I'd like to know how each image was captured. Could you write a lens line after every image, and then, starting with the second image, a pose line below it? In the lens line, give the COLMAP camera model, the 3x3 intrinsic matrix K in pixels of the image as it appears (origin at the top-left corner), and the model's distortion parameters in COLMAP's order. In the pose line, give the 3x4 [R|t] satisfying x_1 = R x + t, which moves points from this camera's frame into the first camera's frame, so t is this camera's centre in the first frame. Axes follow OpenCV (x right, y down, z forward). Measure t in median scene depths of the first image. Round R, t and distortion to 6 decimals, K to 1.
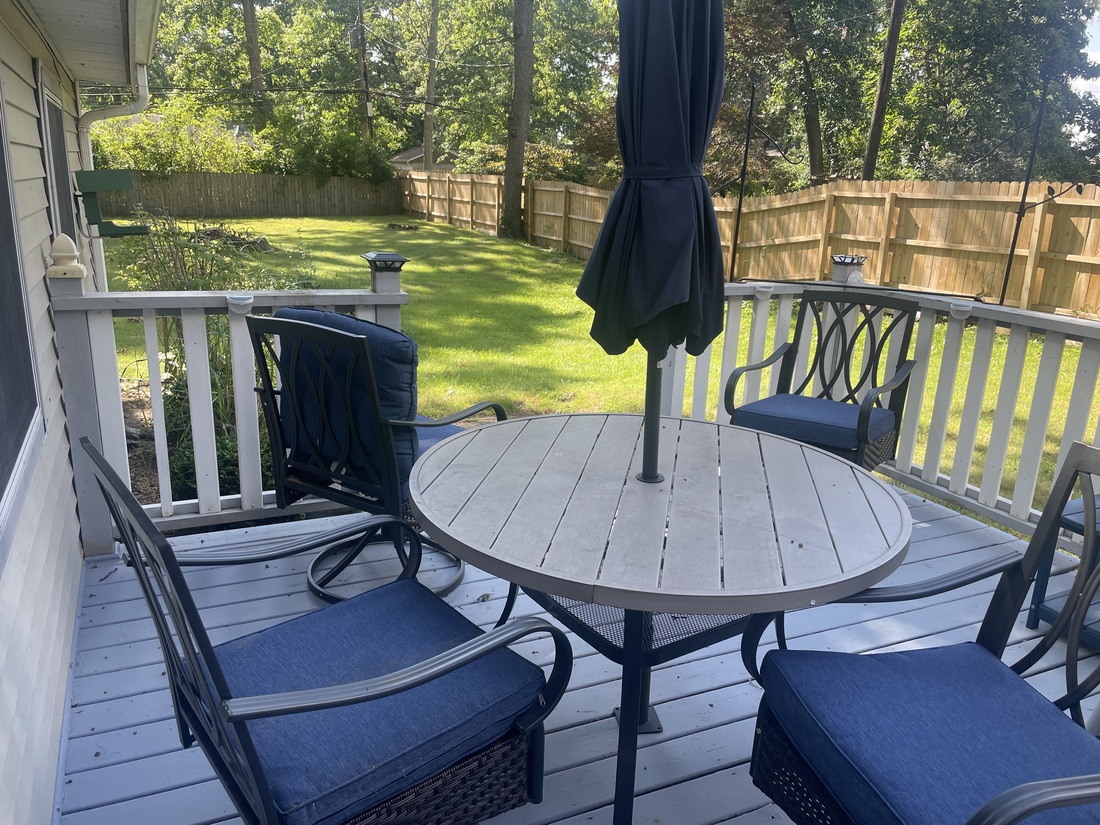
lens RADIAL K [[836.4, 0, 542.7], [0, 836.4, 421.9], [0, 0, 1]] dist [0.083814, -0.109914]
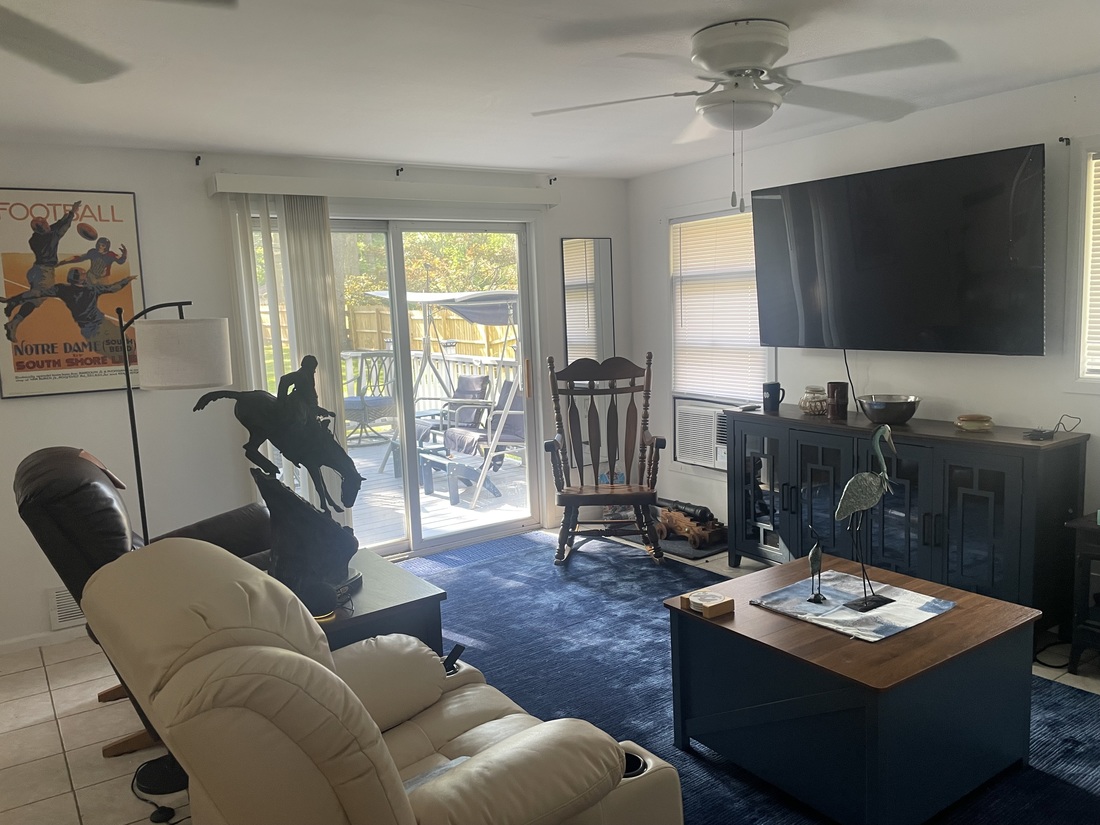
lens RADIAL K [[836.4, 0, 552.0], [0, 836.4, 404.8], [0, 0, 1]] dist [0.083814, -0.109914]
pose [[0.985781, -0.095912, 0.137977, 0.084260], [0.115429, 0.983226, -0.141217, 0.057292], [-0.122118, 0.155136, 0.980316, -0.201735]]
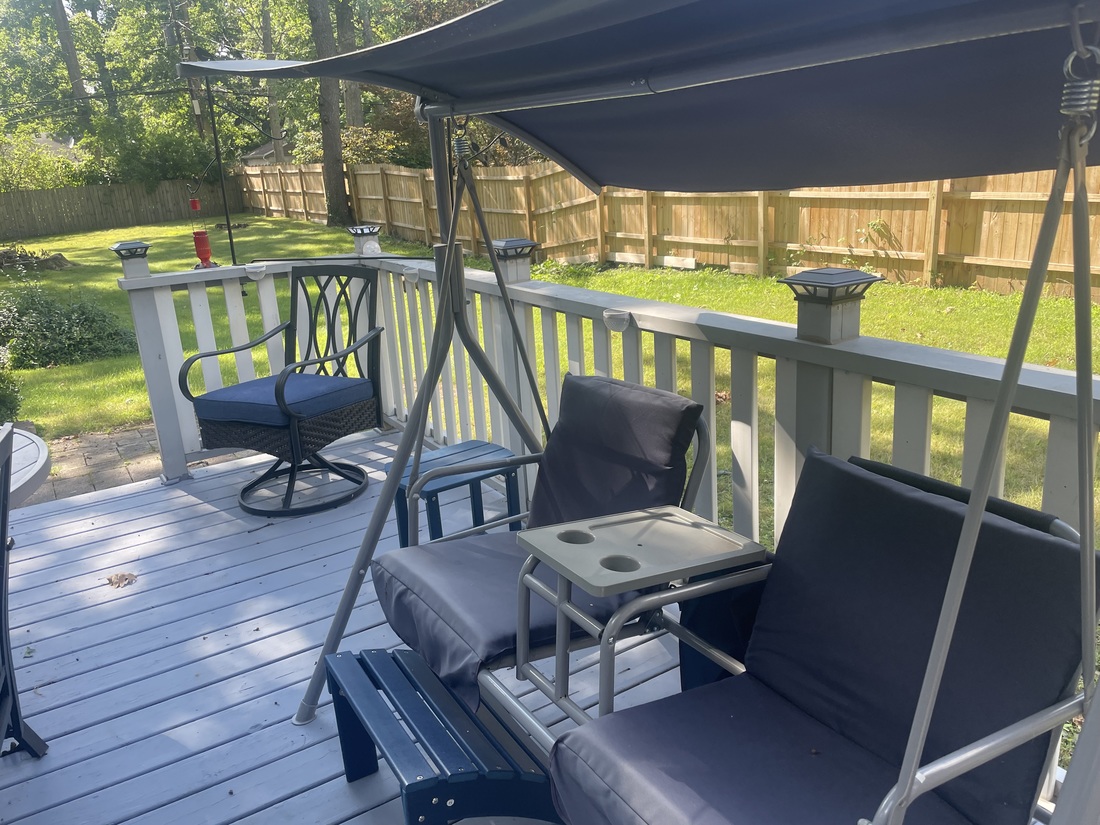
lens RADIAL K [[836.4, 0, 552.2], [0, 836.4, 405.3], [0, 0, 1]] dist [0.083814, -0.109914]
pose [[0.987718, -0.125832, 0.092627, 0.084203], [0.125035, 0.992048, 0.014386, 0.004544], [-0.093701, -0.002628, 0.995597, 0.000153]]
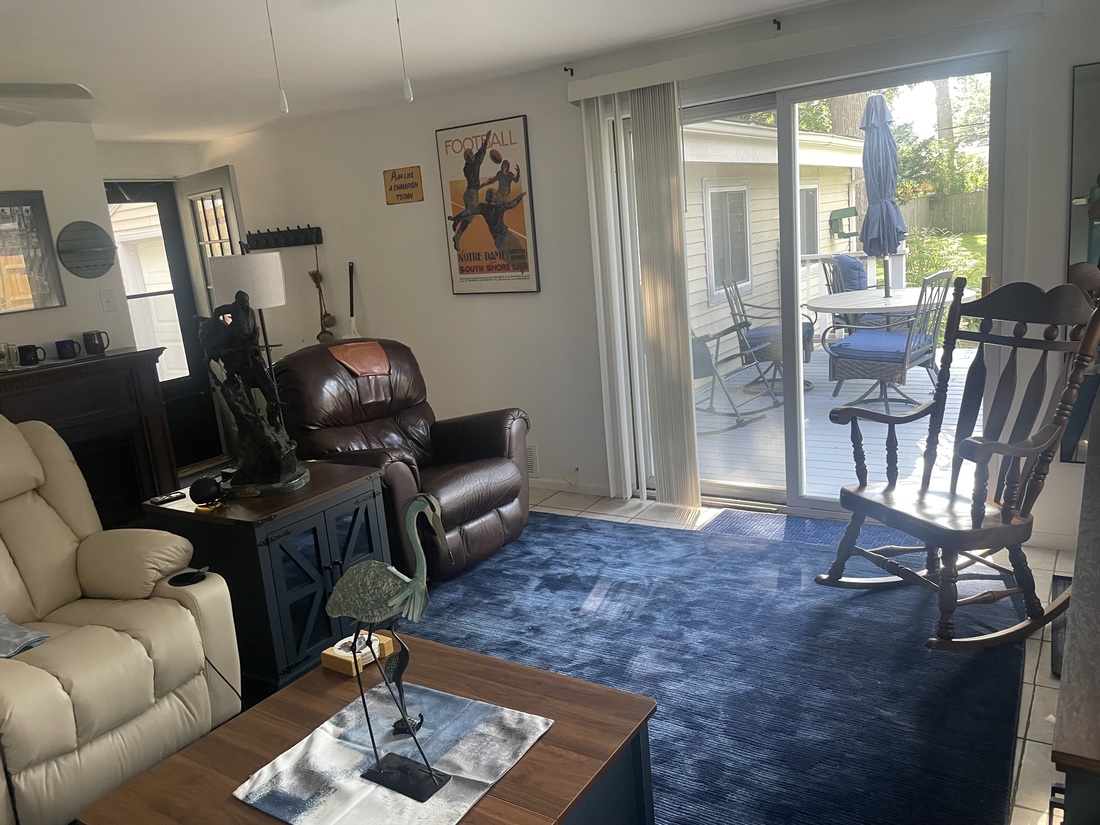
lens RADIAL K [[836.4, 0, 547.7], [0, 836.4, 414.7], [0, 0, 1]] dist [0.083814, -0.109914]
pose [[0.506250, 0.103131, -0.856198, 0.188060], [-0.131573, 0.990437, 0.041504, 0.041535], [0.852291, 0.091641, 0.514978, -0.126803]]
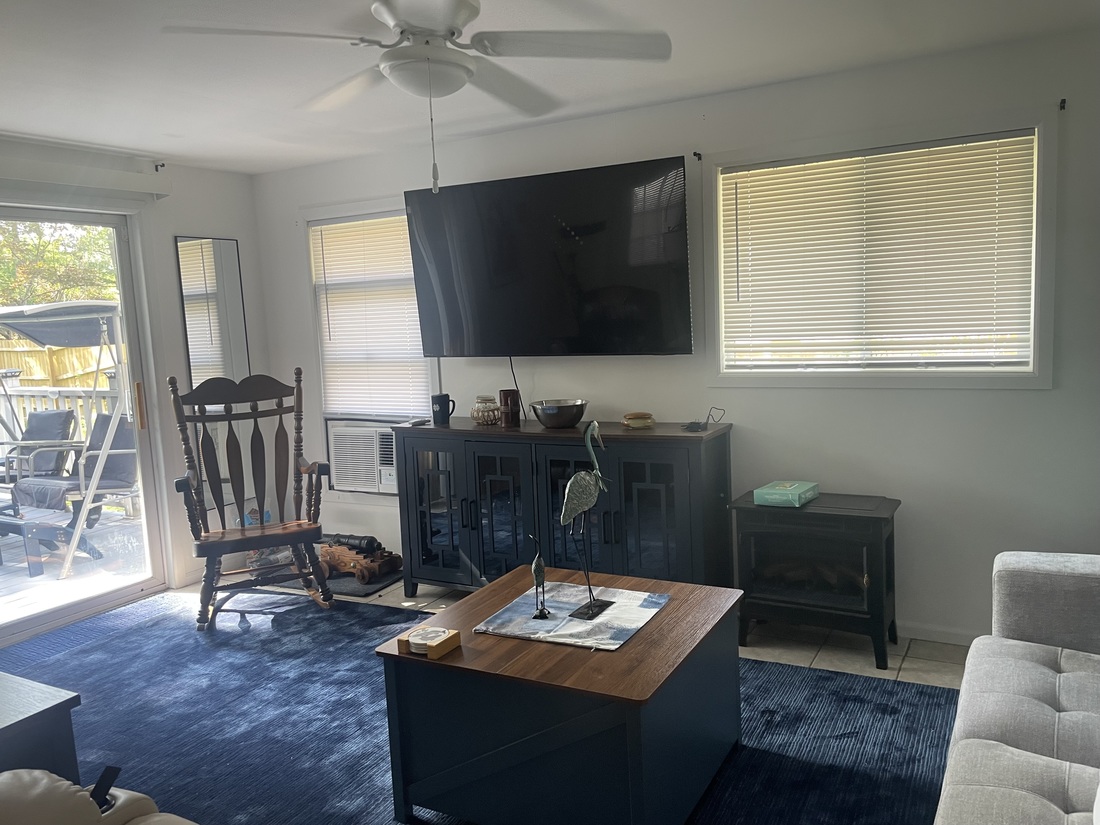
lens RADIAL K [[836.4, 0, 562.2], [0, 836.4, 403.7], [0, 0, 1]] dist [0.083814, -0.109914]
pose [[0.809308, -0.138869, 0.570733, 0.079302], [0.232731, 0.967939, -0.094500, 0.056289], [-0.539312, 0.209307, 0.815680, -0.183992]]
